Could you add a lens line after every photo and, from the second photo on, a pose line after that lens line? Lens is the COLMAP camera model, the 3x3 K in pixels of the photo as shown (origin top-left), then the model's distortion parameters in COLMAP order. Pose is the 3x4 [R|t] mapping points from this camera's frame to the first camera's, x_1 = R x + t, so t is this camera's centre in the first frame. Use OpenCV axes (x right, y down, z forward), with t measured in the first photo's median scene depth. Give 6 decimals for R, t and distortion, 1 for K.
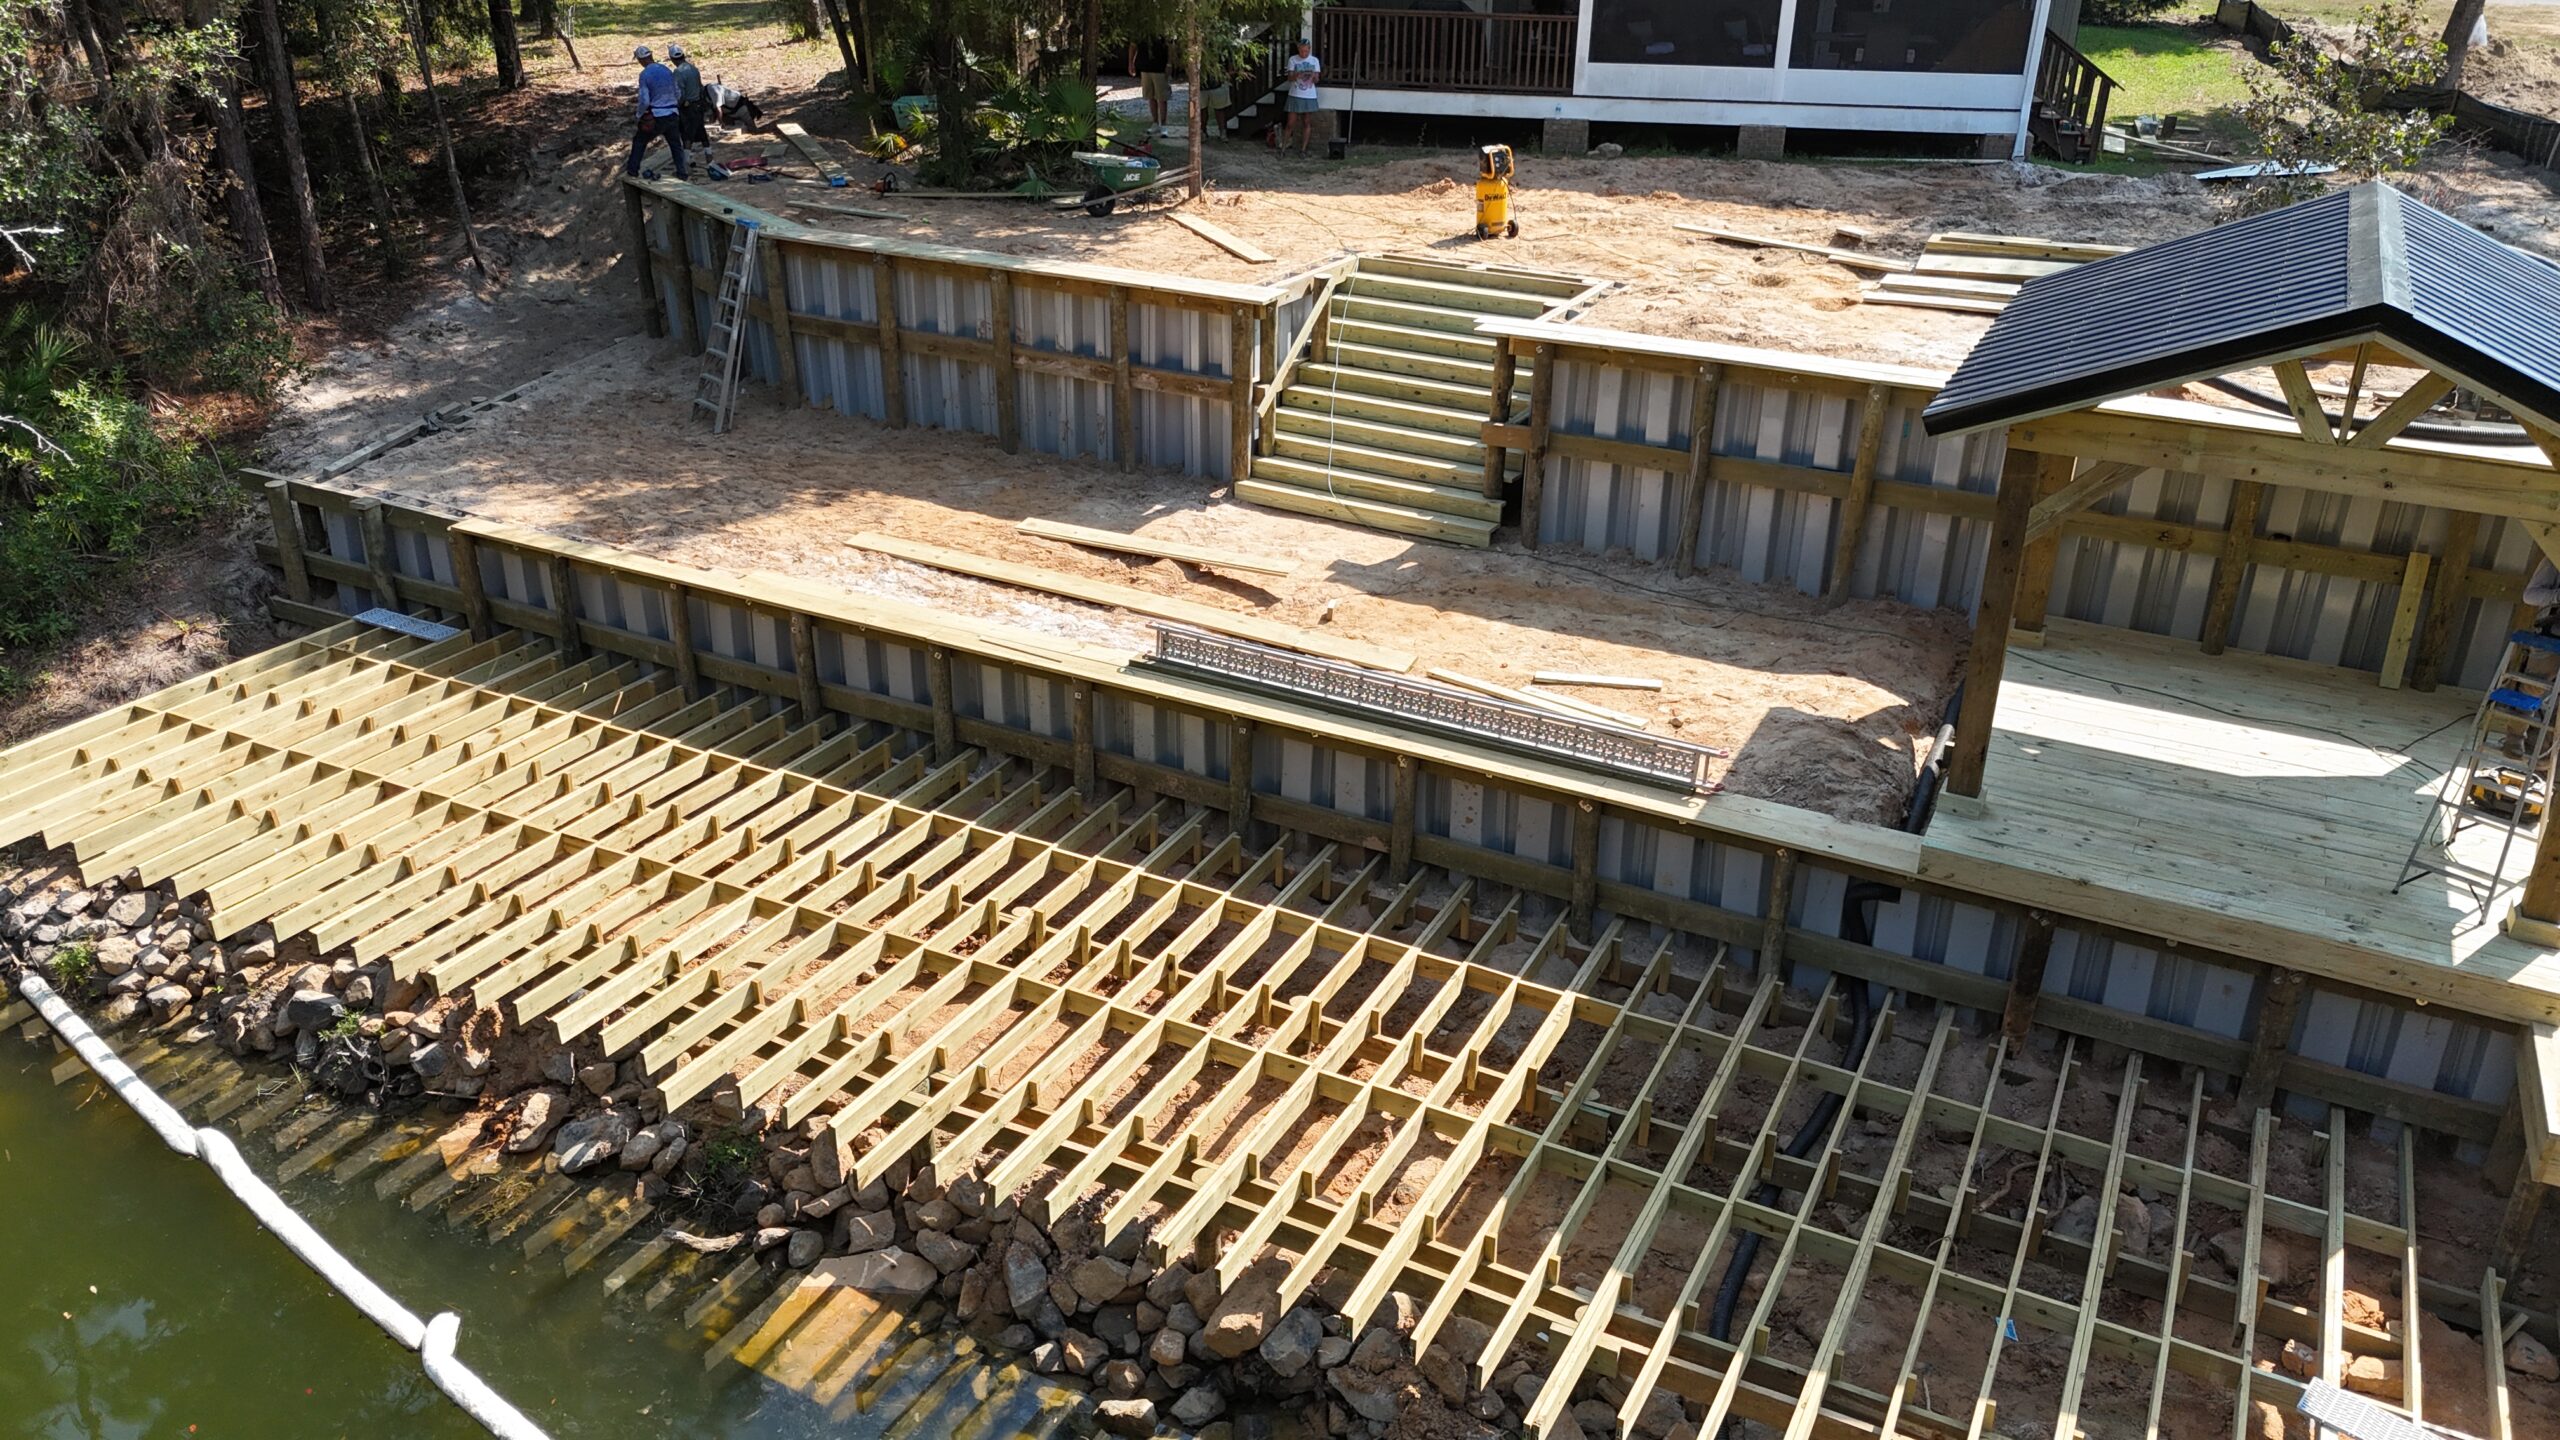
lens RADIAL K [[1883.7, 0, 1270.8], [0, 1883.7, 739.9], [0, 0, 1]] dist [0.064694, -0.062093]
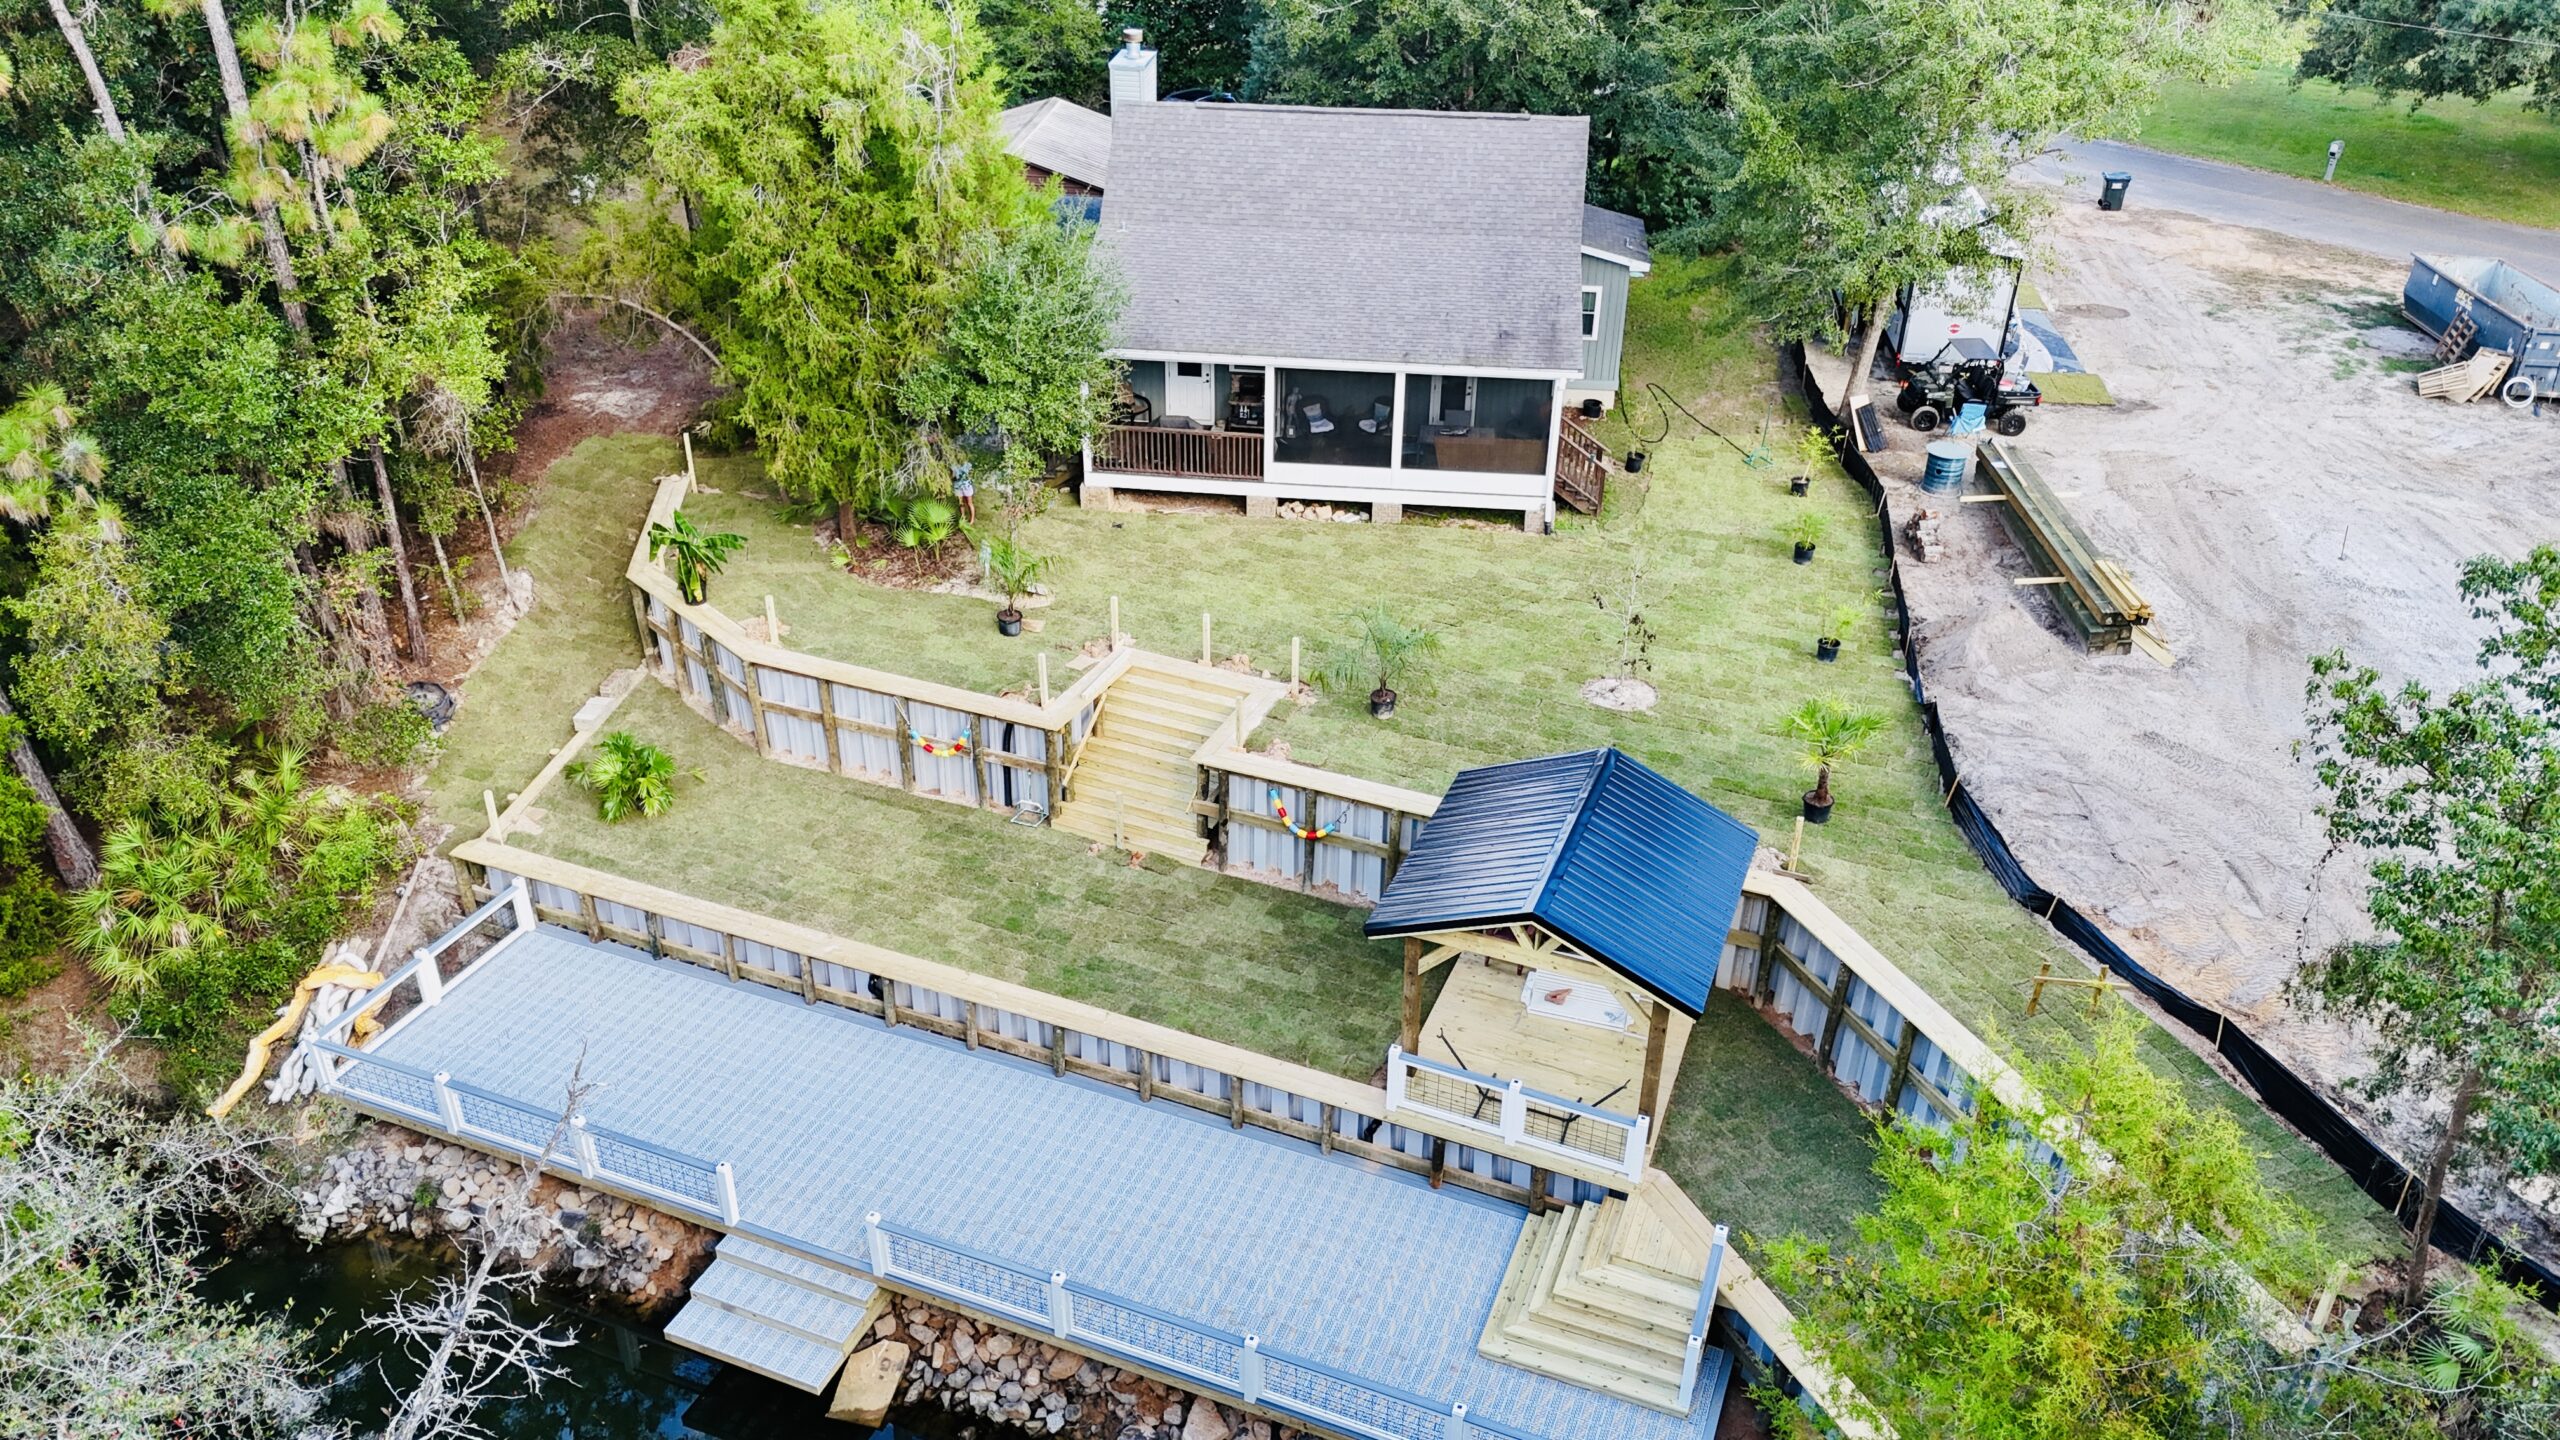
lens RADIAL K [[1883.7, 0, 1295.9], [0, 1883.7, 723.4], [0, 0, 1]] dist [0.064694, -0.062093]
pose [[0.994778, -0.046638, 0.090787, 0.057563], [0.038720, 0.995447, 0.087101, -0.421986], [-0.094436, -0.083131, 0.992054, -0.789180]]
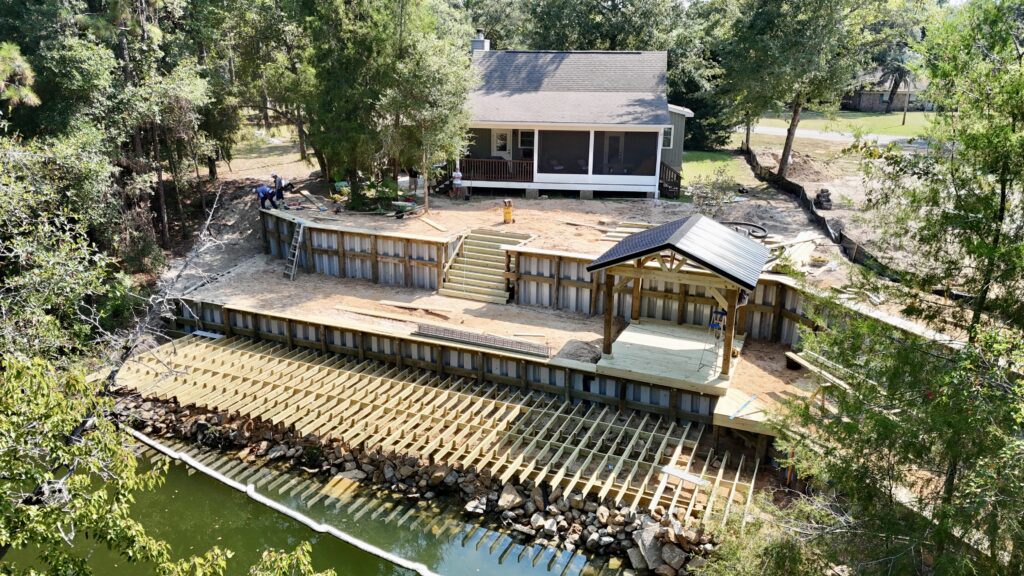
lens RADIAL K [[753.5, 0, 515.7], [0, 753.5, 289.5], [0, 0, 1]] dist [0.064694, -0.062093]
pose [[0.997047, -0.023712, 0.073041, 0.028509], [0.034446, 0.988177, -0.149397, 0.102793], [-0.068635, 0.151472, 0.986076, -0.538676]]
